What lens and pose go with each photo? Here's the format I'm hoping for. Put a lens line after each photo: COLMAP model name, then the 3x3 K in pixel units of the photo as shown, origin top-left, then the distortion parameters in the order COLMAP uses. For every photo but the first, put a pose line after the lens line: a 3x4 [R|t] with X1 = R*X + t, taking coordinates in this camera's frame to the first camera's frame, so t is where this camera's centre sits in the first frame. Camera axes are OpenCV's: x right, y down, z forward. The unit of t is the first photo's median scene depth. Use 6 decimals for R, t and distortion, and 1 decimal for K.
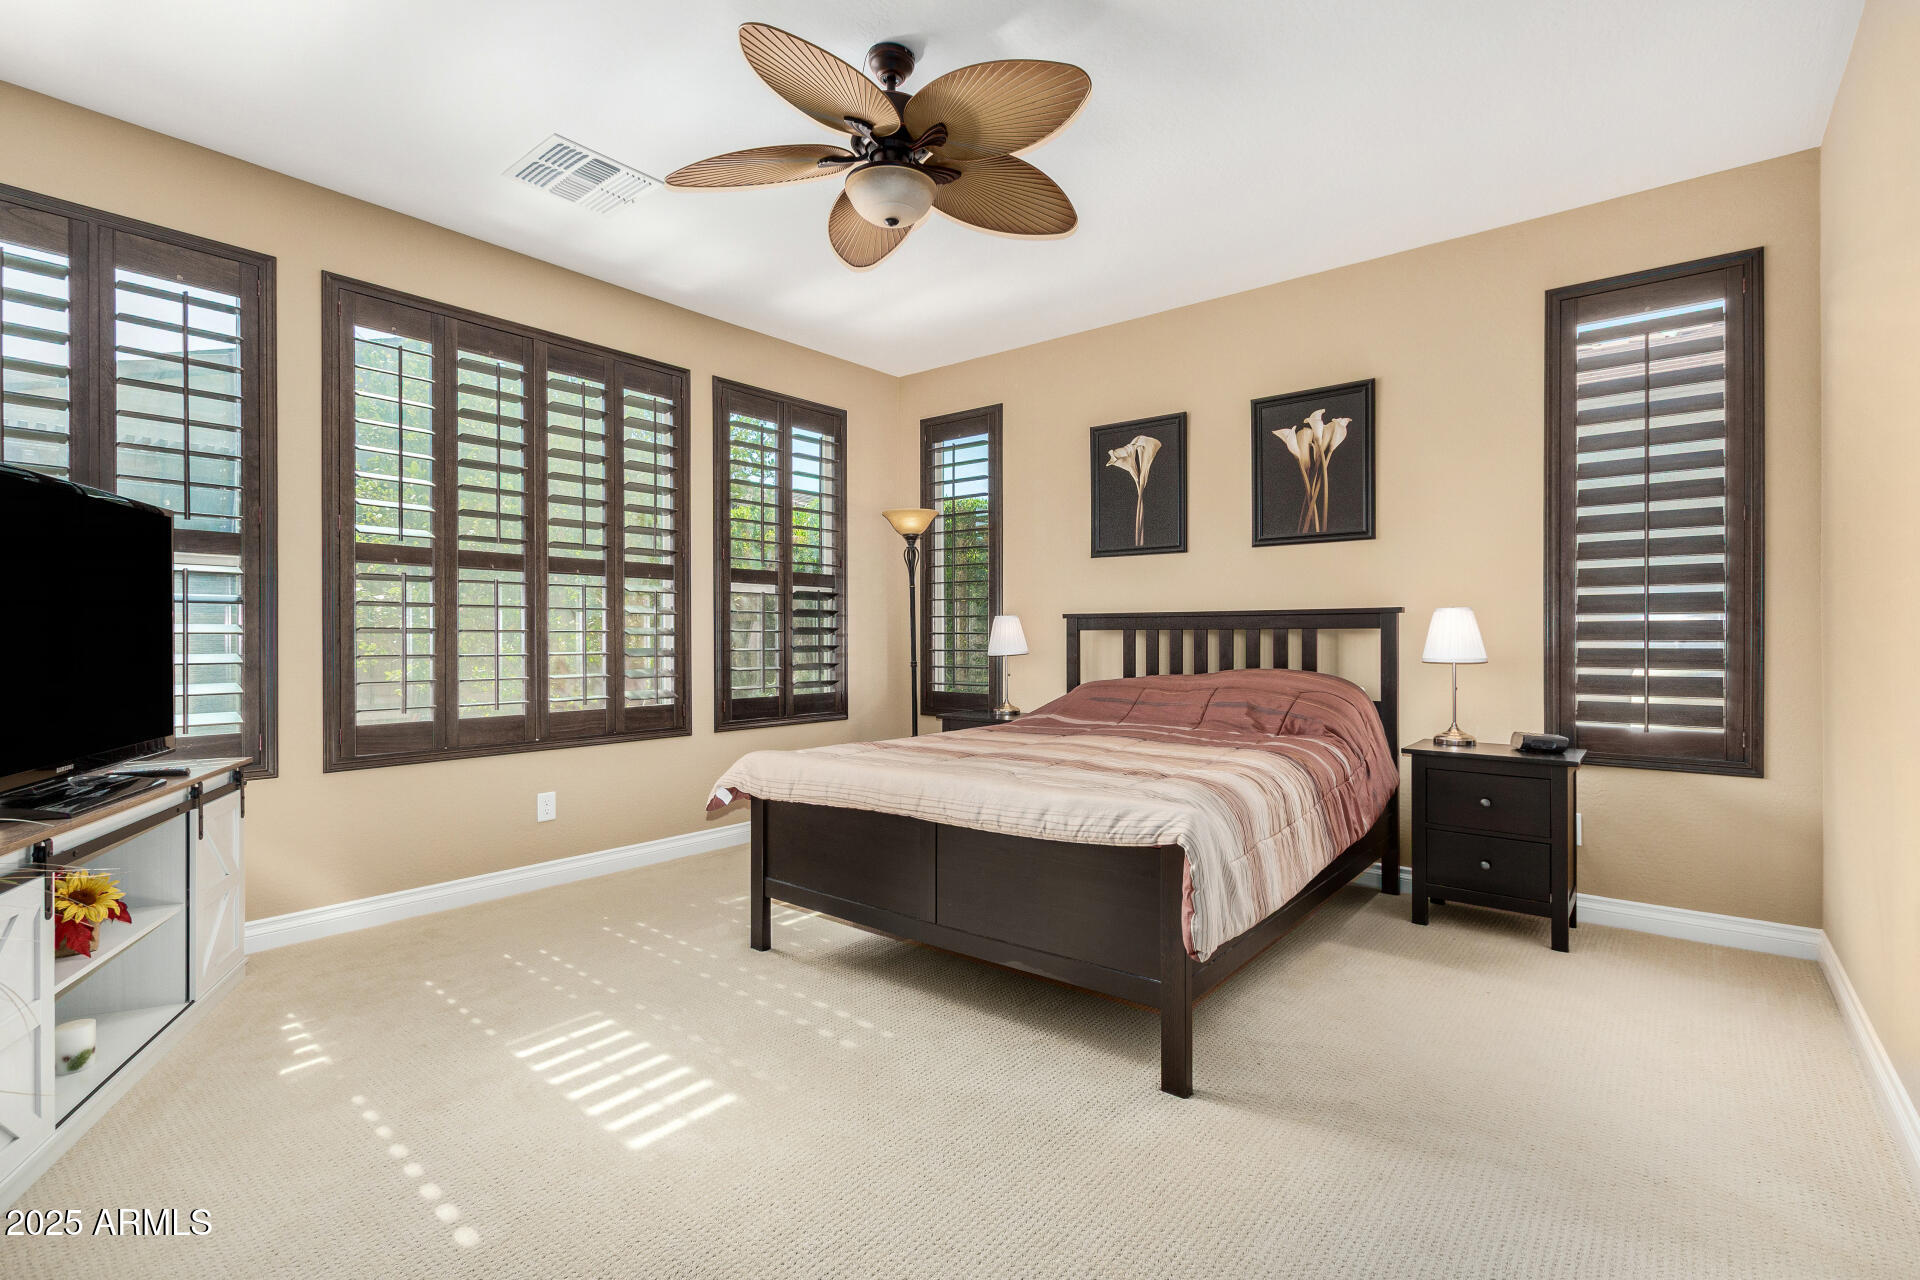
lens RADIAL K [[881.0, 0, 977.2], [0, 881.0, 634.2], [0, 0, 1]] dist [0.011891, -0.006289]
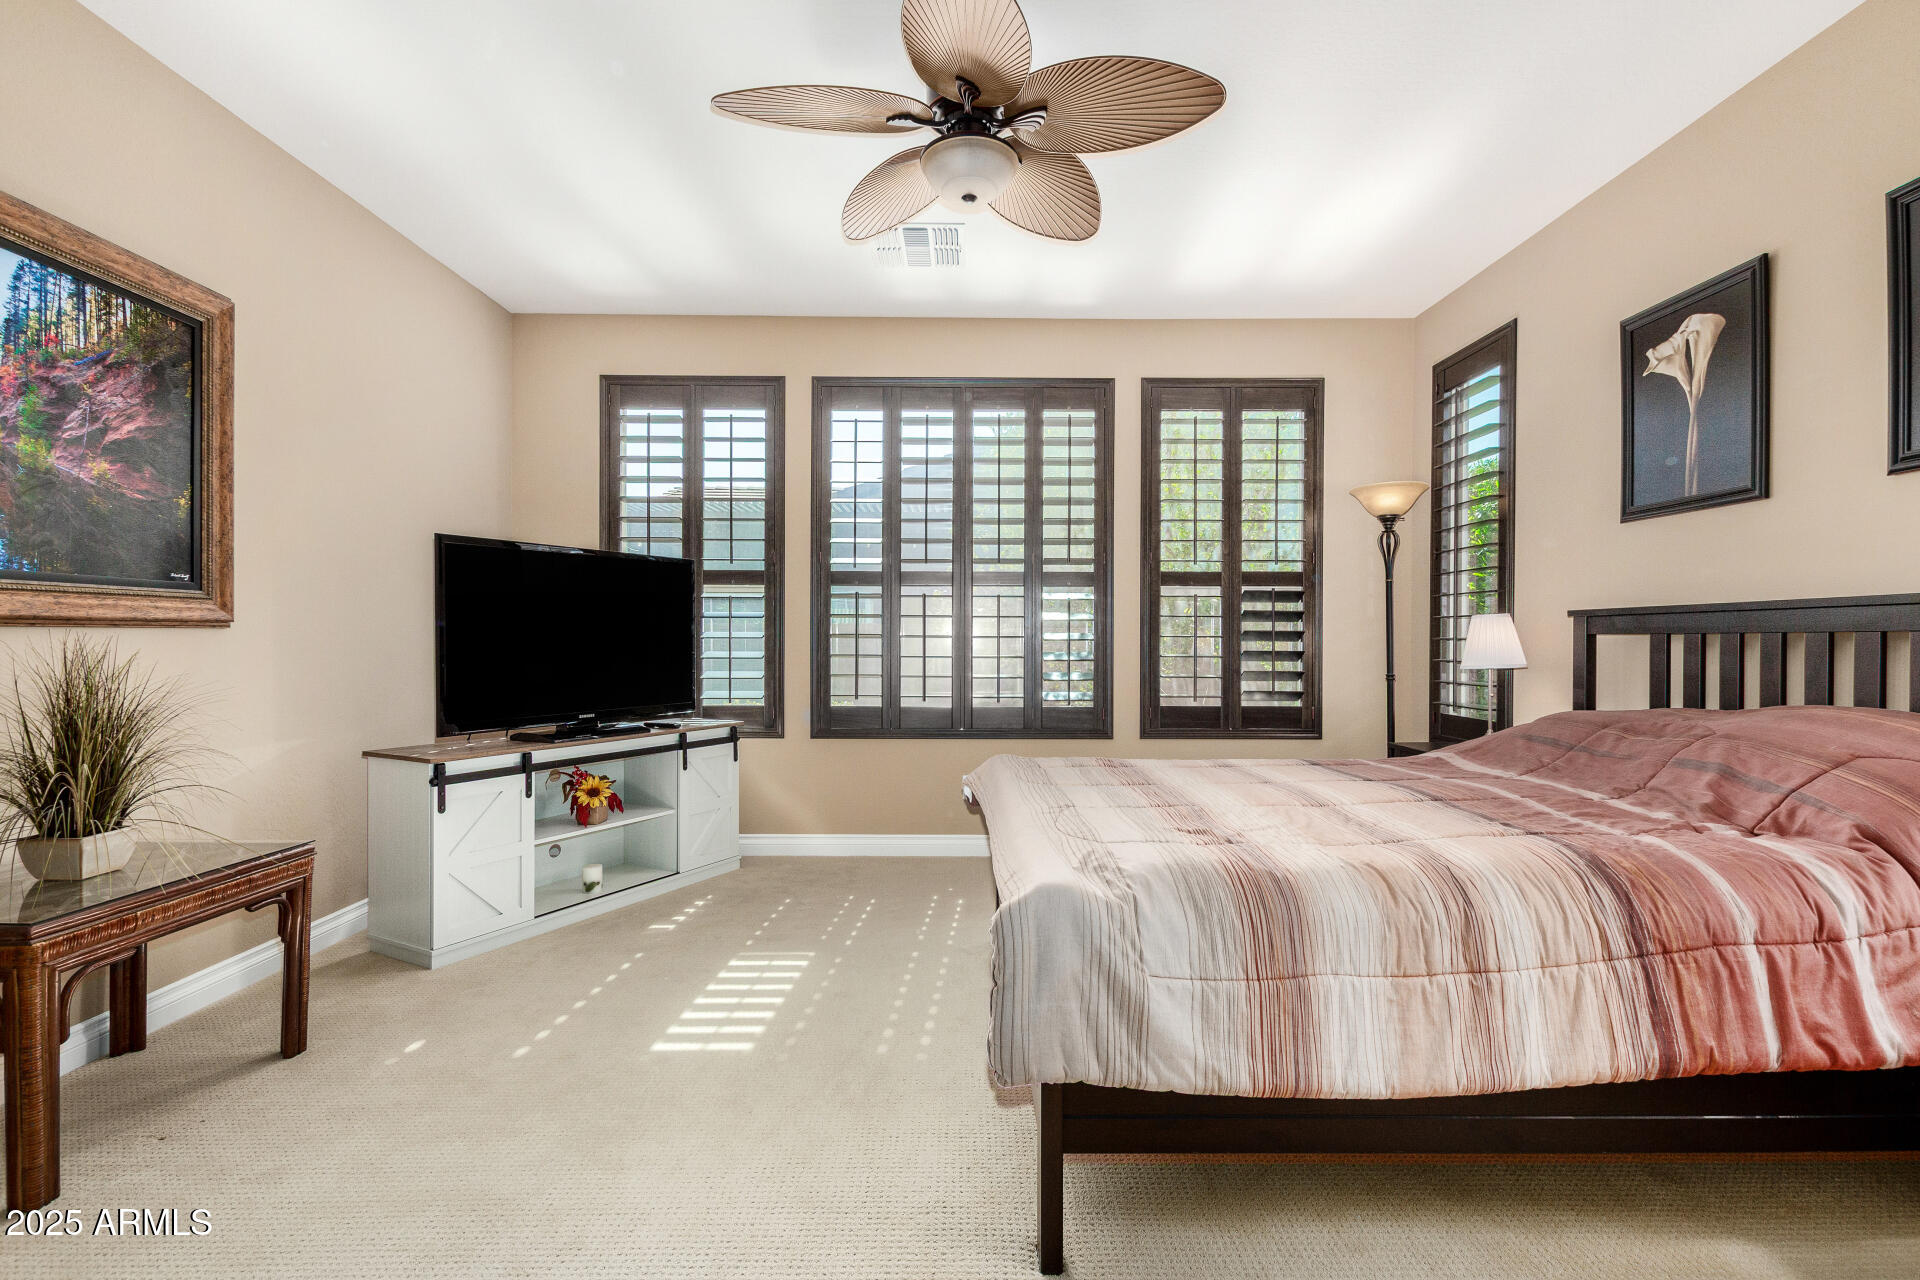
lens RADIAL K [[881.0, 0, 969.1], [0, 881.0, 642.3], [0, 0, 1]] dist [0.011891, -0.006289]
pose [[0.628957, 0.004769, -0.777426, 0.387451], [-0.003205, 0.999989, 0.003542, 0.000387], [0.777434, 0.000264, 0.628965, 0.251953]]
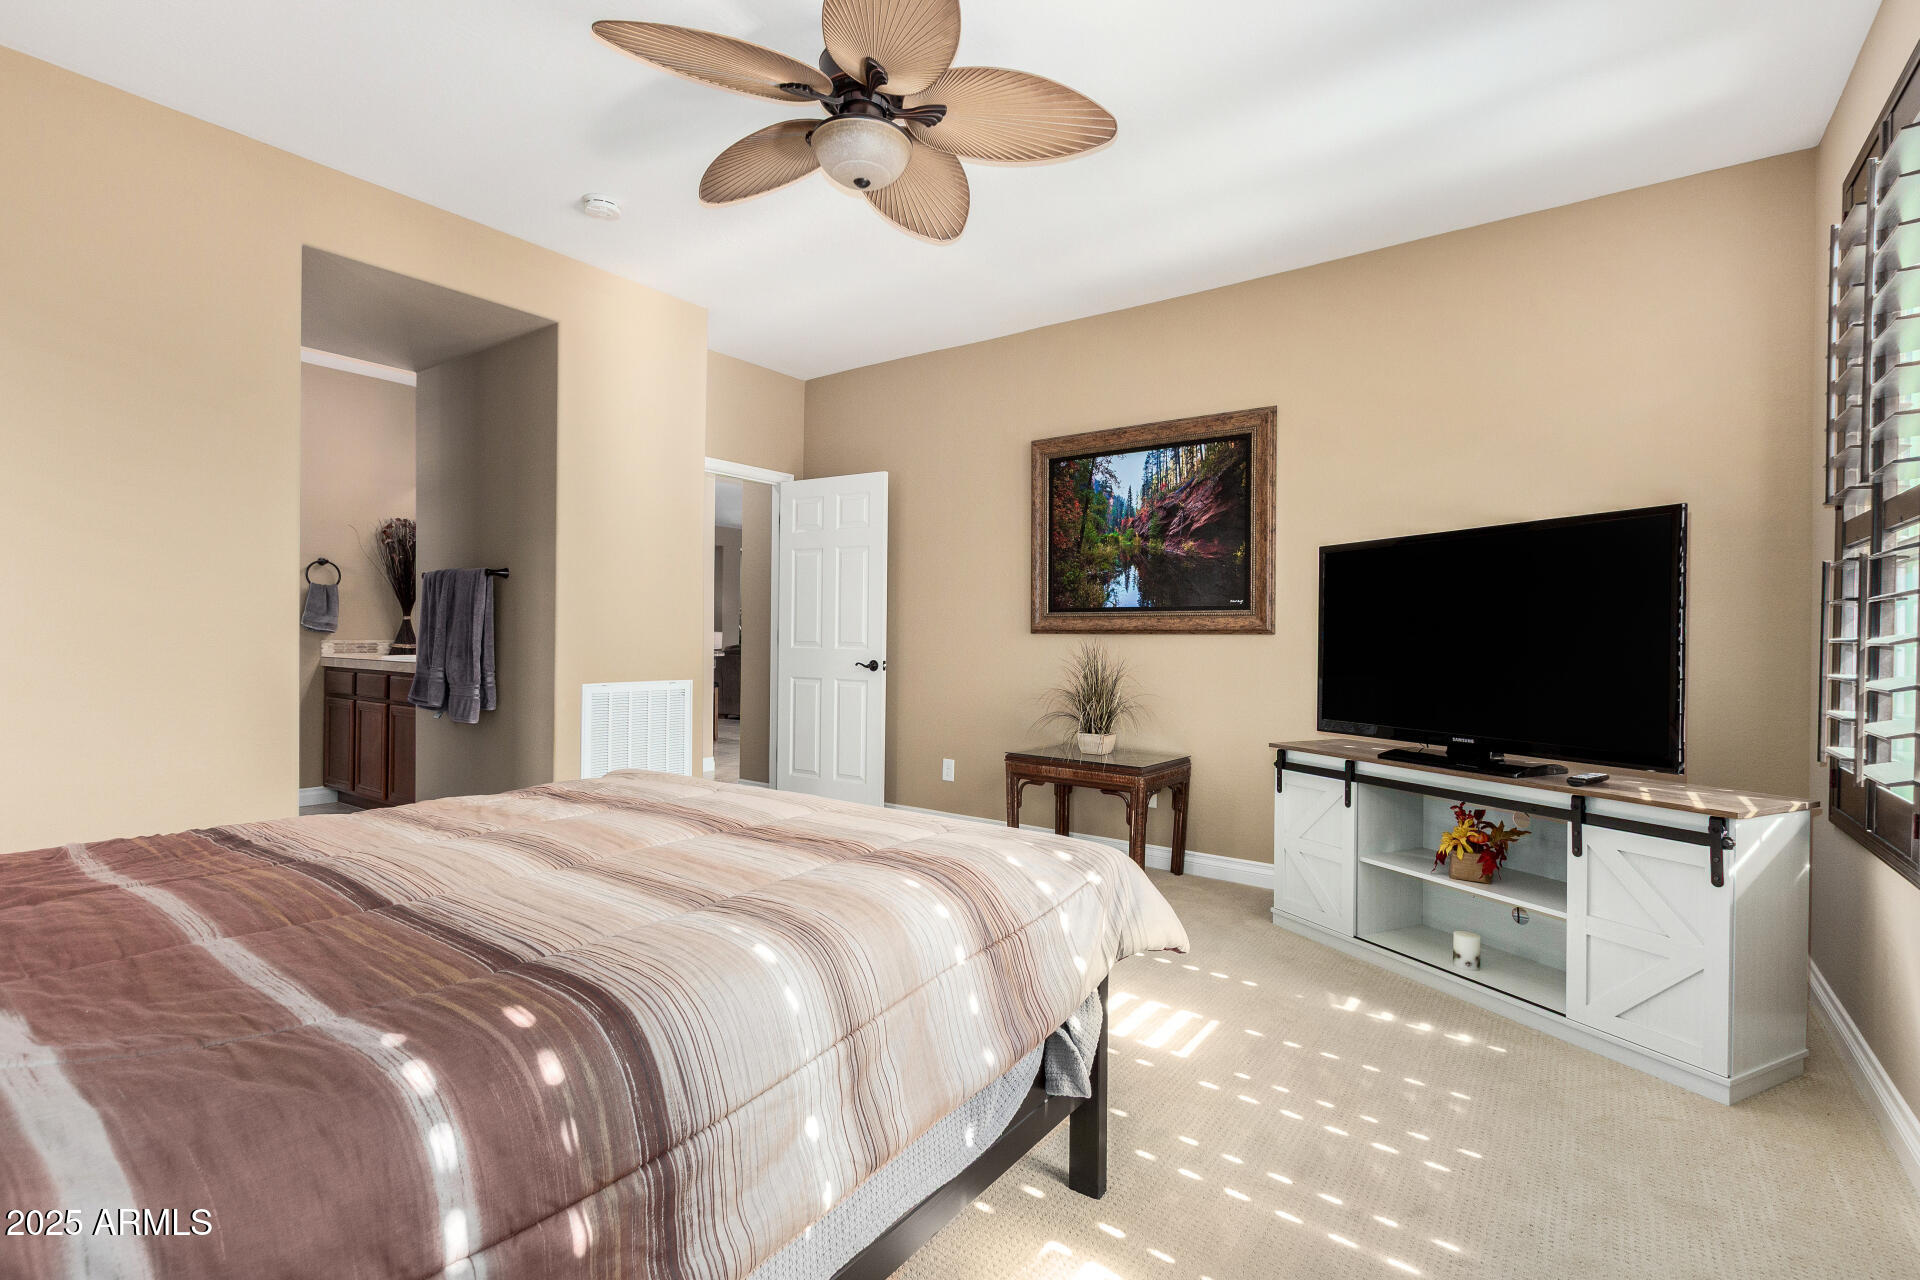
lens RADIAL K [[881.0, 0, 966.9], [0, 881.0, 640.3], [0, 0, 1]] dist [0.011891, -0.006289]
pose [[-0.999347, -0.007439, -0.035360, -0.109586], [-0.007504, 0.999970, 0.001703, 0.001450], [0.035346, 0.001967, -0.999373, 1.168377]]
